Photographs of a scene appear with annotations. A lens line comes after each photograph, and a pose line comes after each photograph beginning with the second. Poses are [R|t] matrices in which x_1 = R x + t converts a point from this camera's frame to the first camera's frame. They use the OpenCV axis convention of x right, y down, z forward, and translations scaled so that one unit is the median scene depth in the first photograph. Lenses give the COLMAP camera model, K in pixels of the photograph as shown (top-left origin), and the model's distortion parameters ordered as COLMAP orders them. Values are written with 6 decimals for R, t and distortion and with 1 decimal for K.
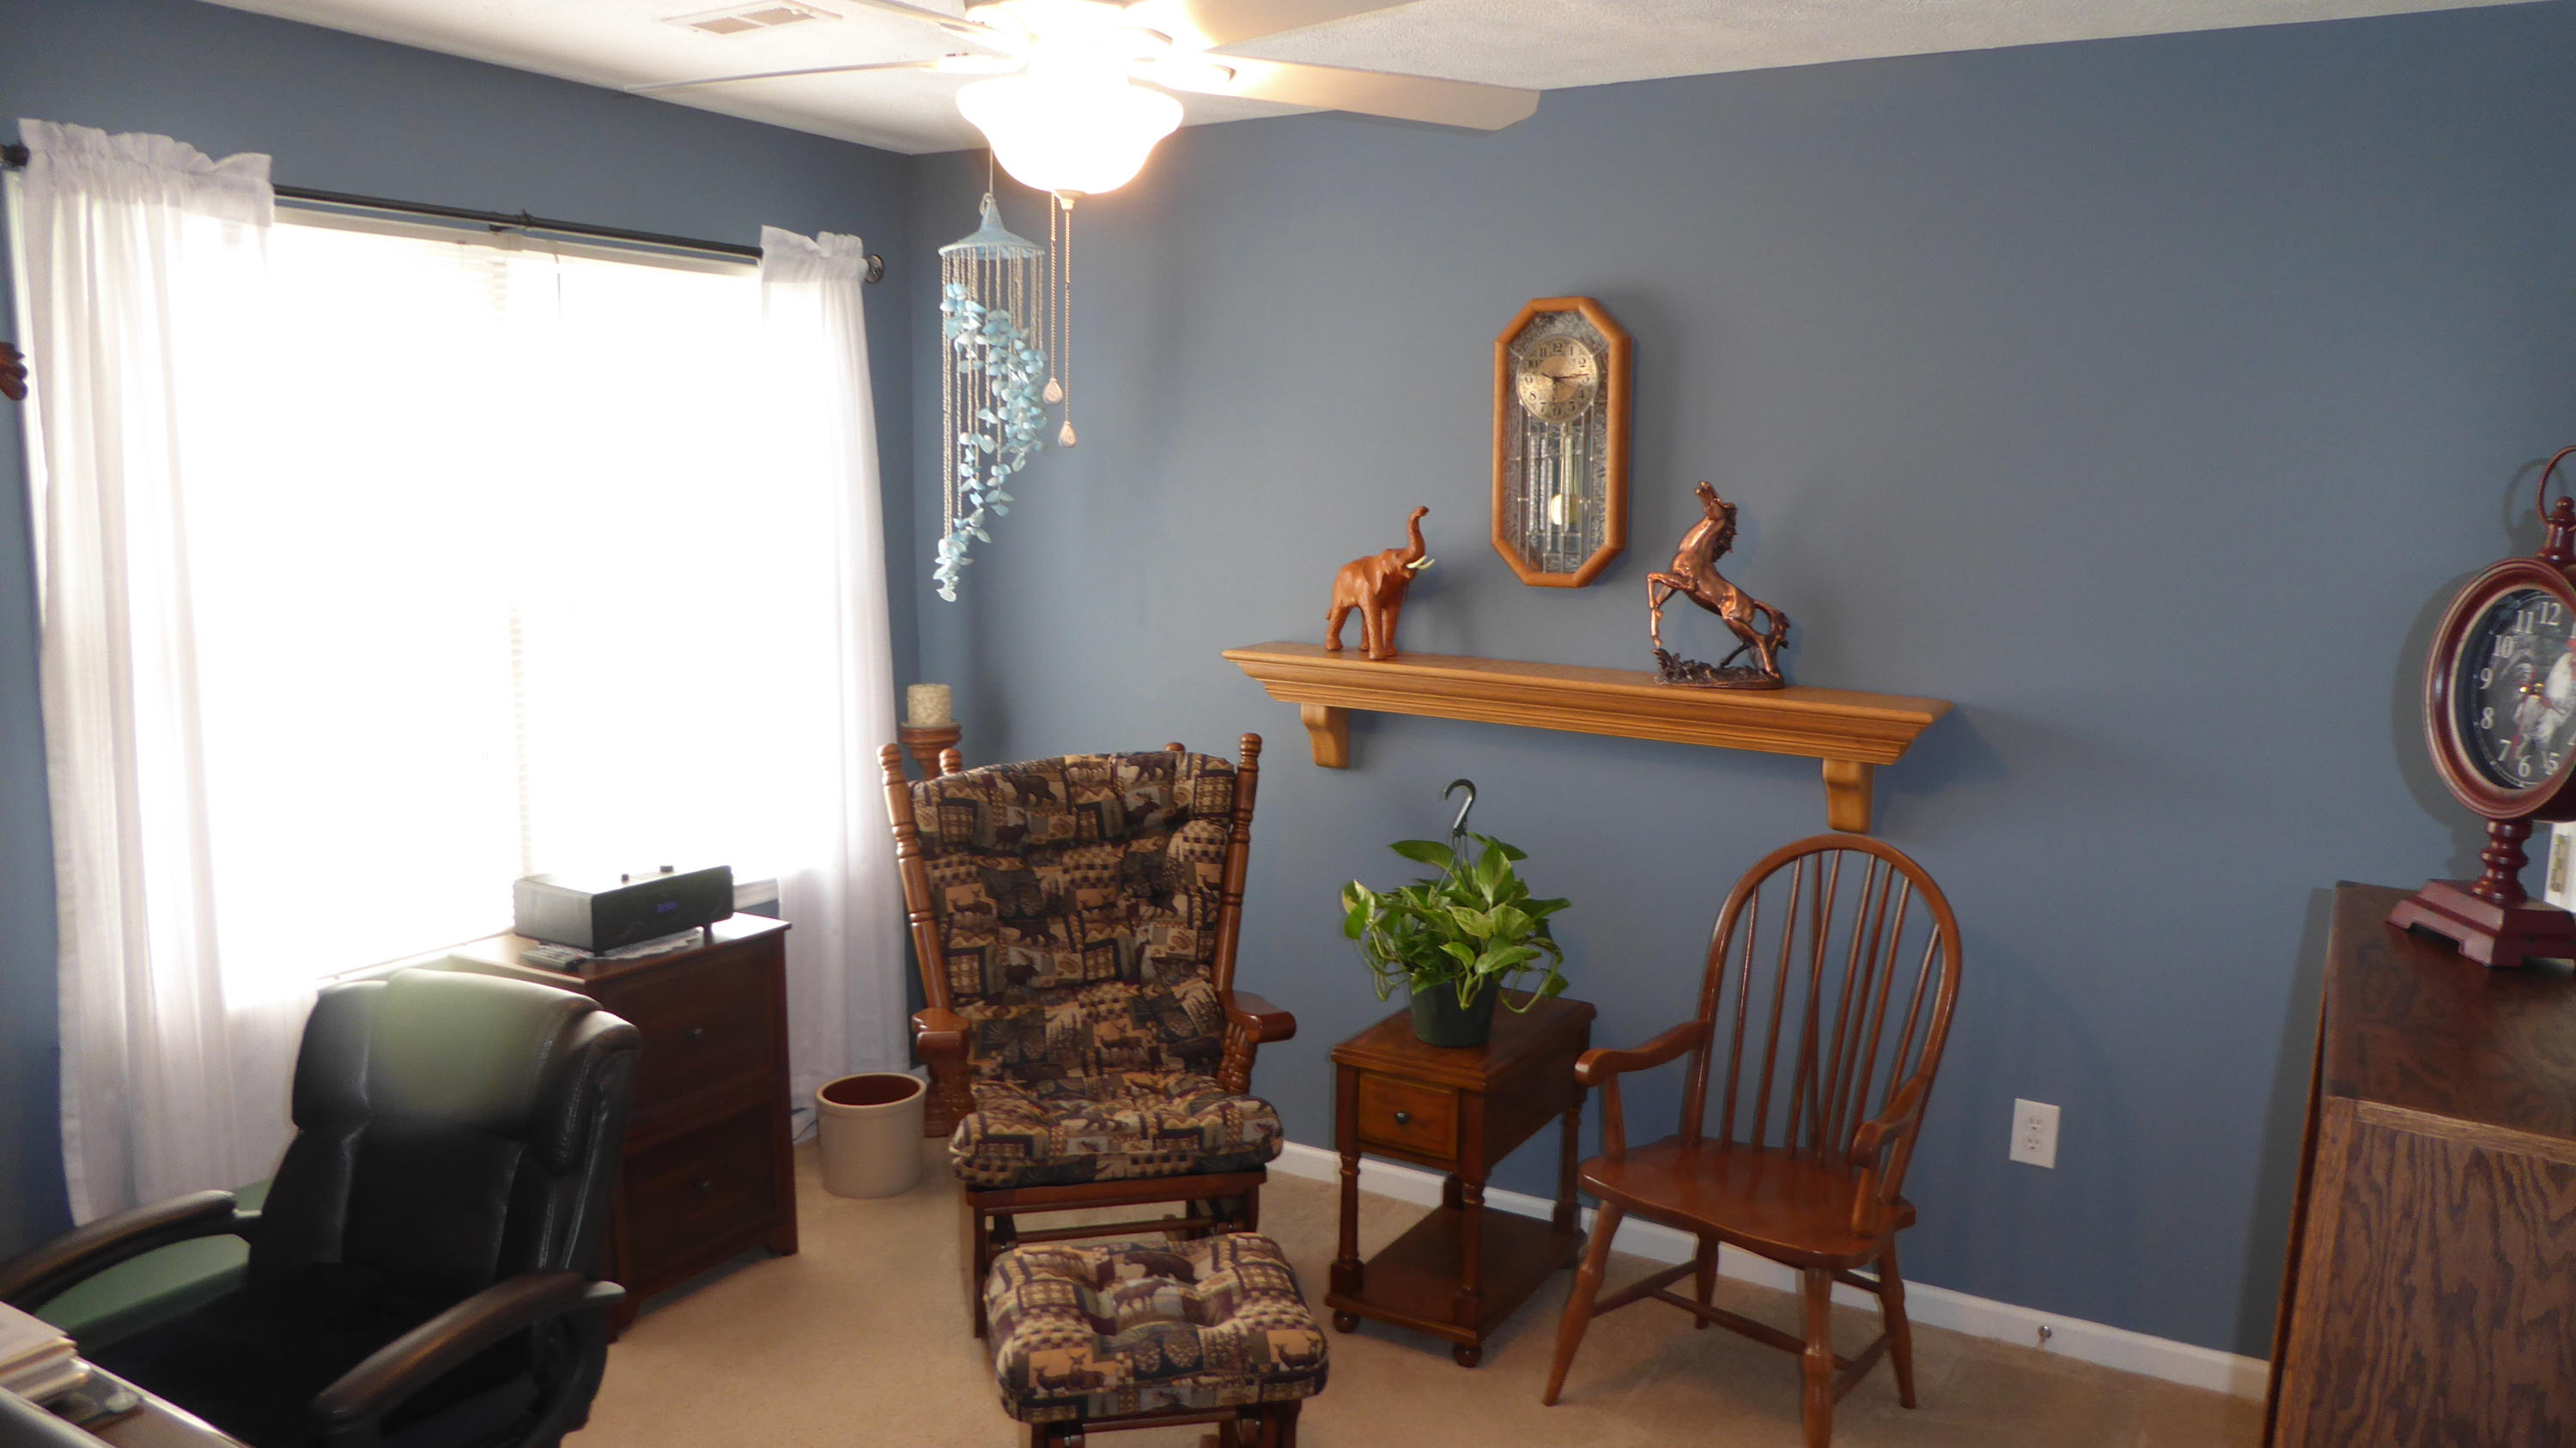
lens RADIAL K [[1838.9, 0, 1308.8], [0, 1838.9, 712.3], [0, 0, 1]] dist [-0.038066, 0.017665]
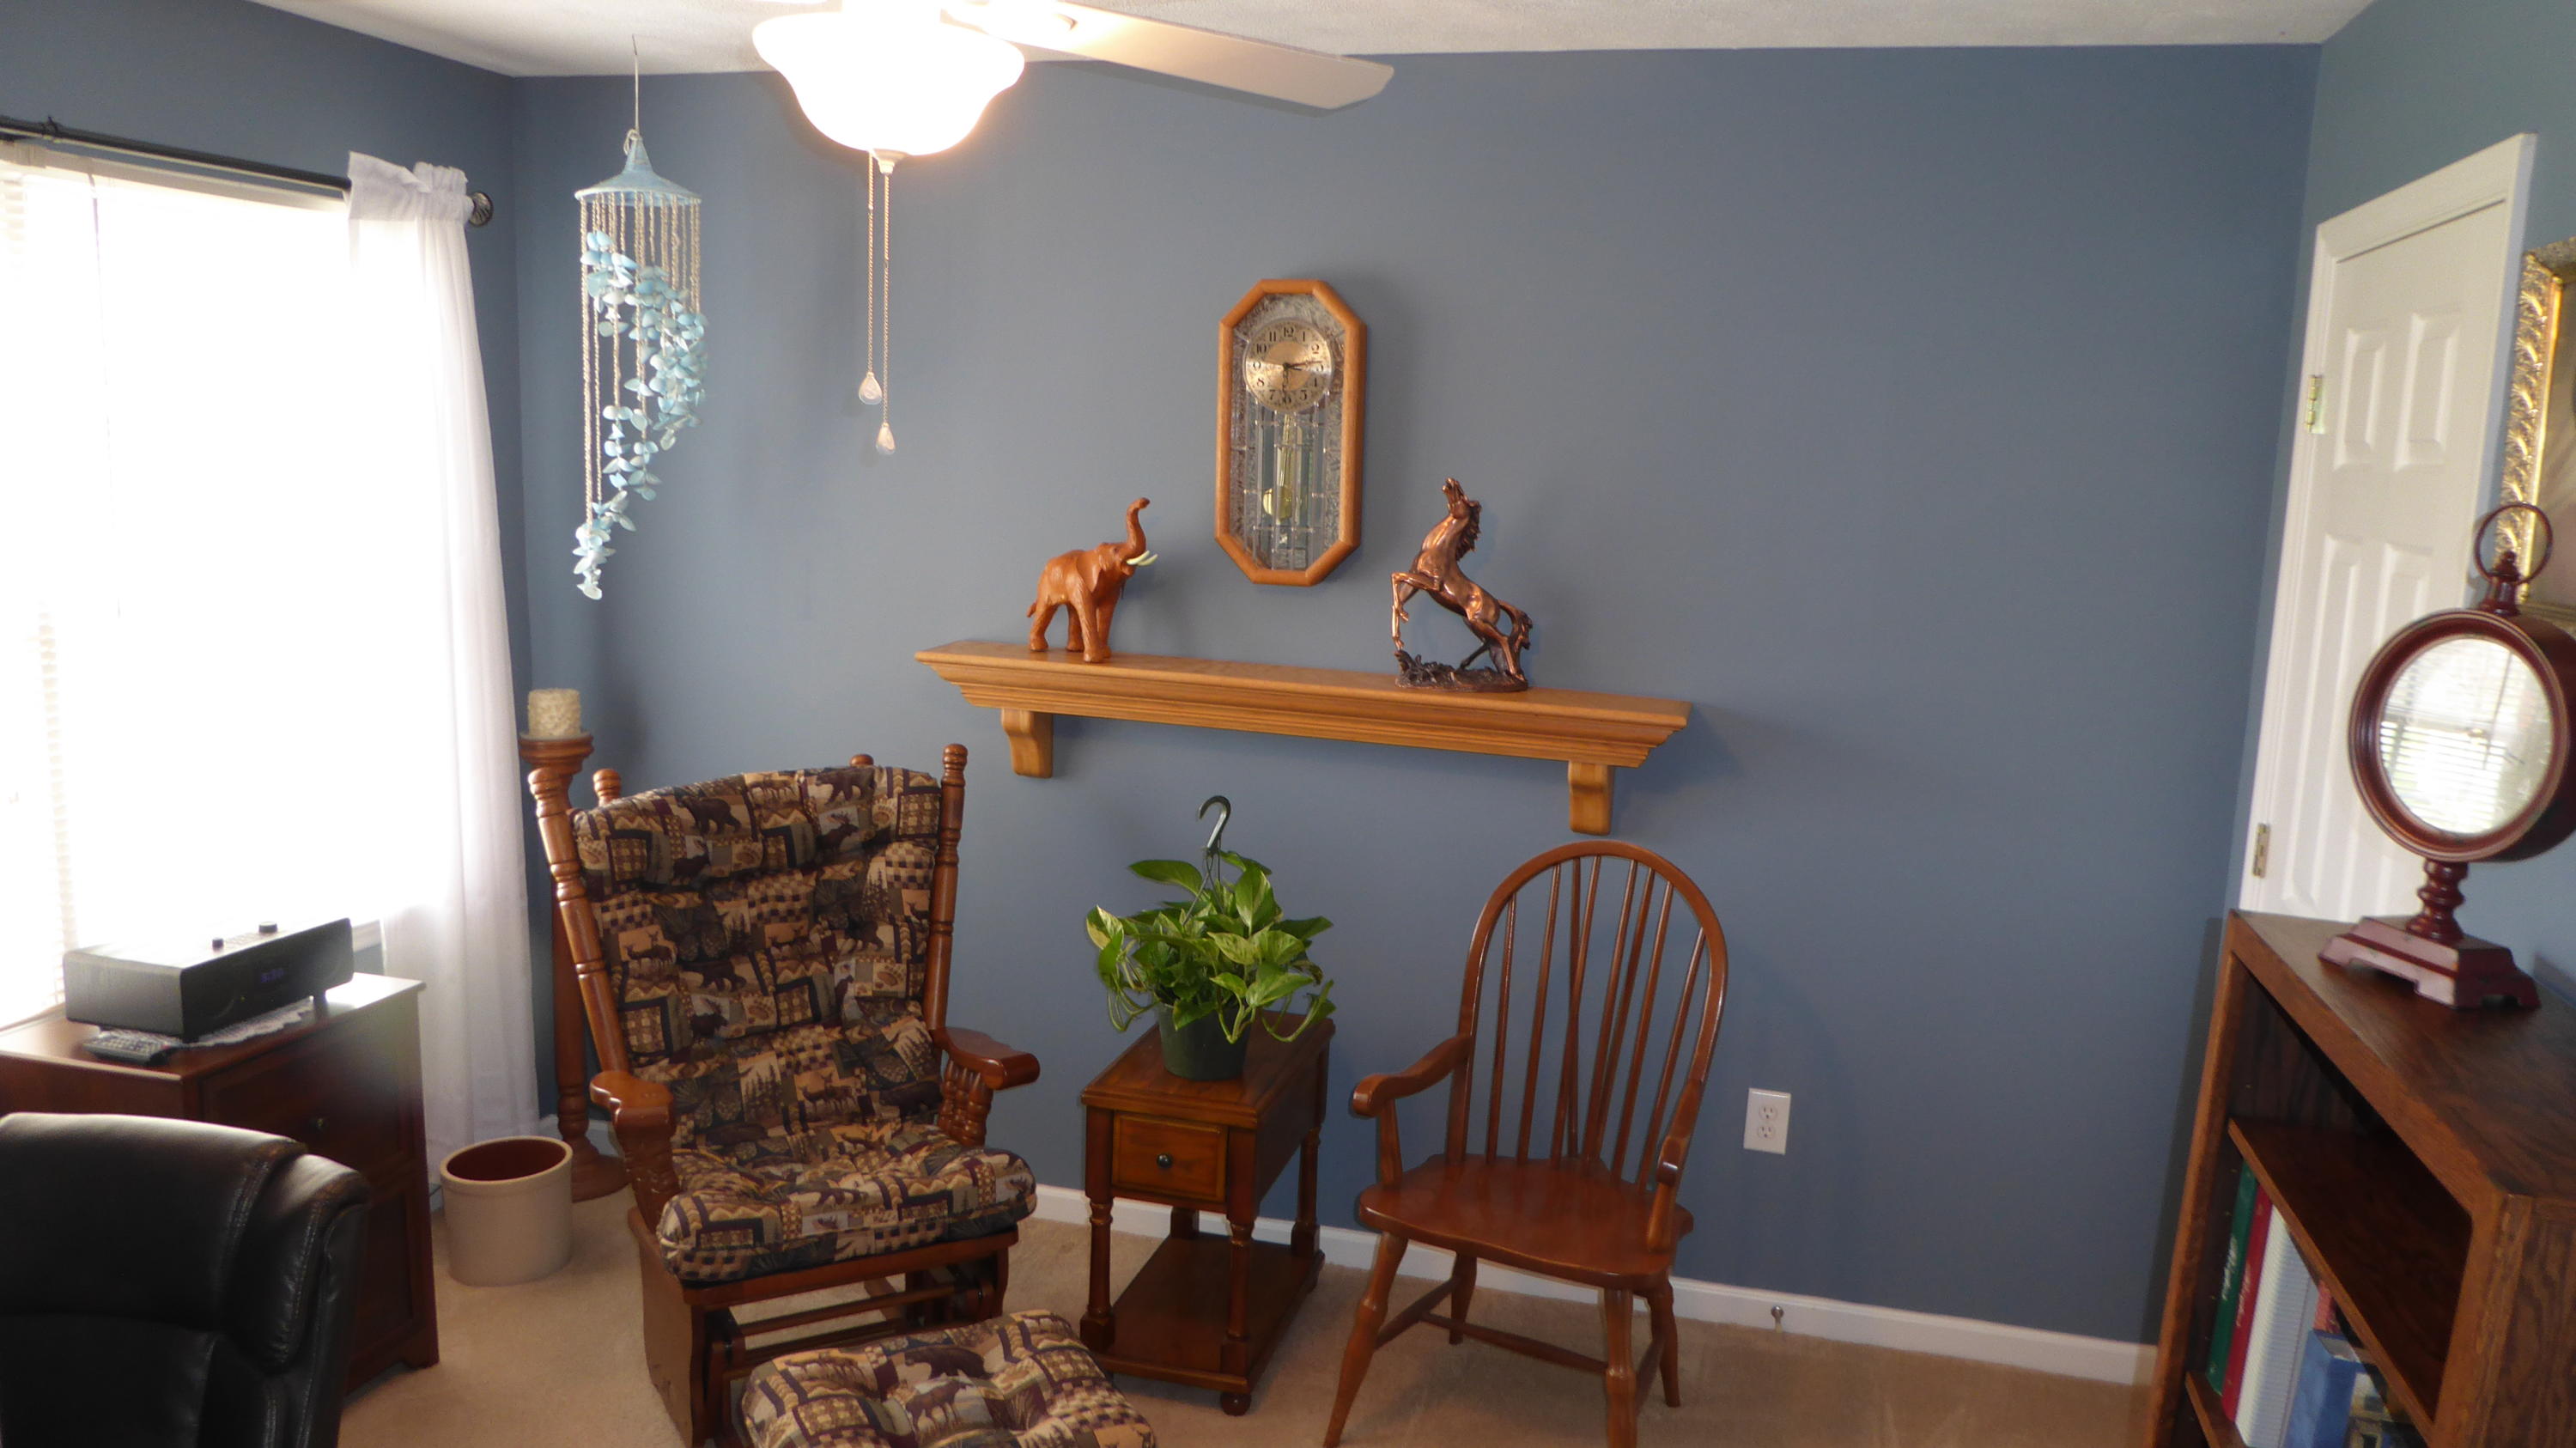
lens RADIAL K [[1832.8, 0, 1308.1], [0, 1832.8, 716.4], [0, 0, 1]] dist [-0.038849, 0.013947]
pose [[0.964143, -0.020962, 0.264554, -0.110082], [0.013385, 0.999448, 0.030411, -0.029527], [-0.265046, -0.025779, 0.963891, 0.082559]]
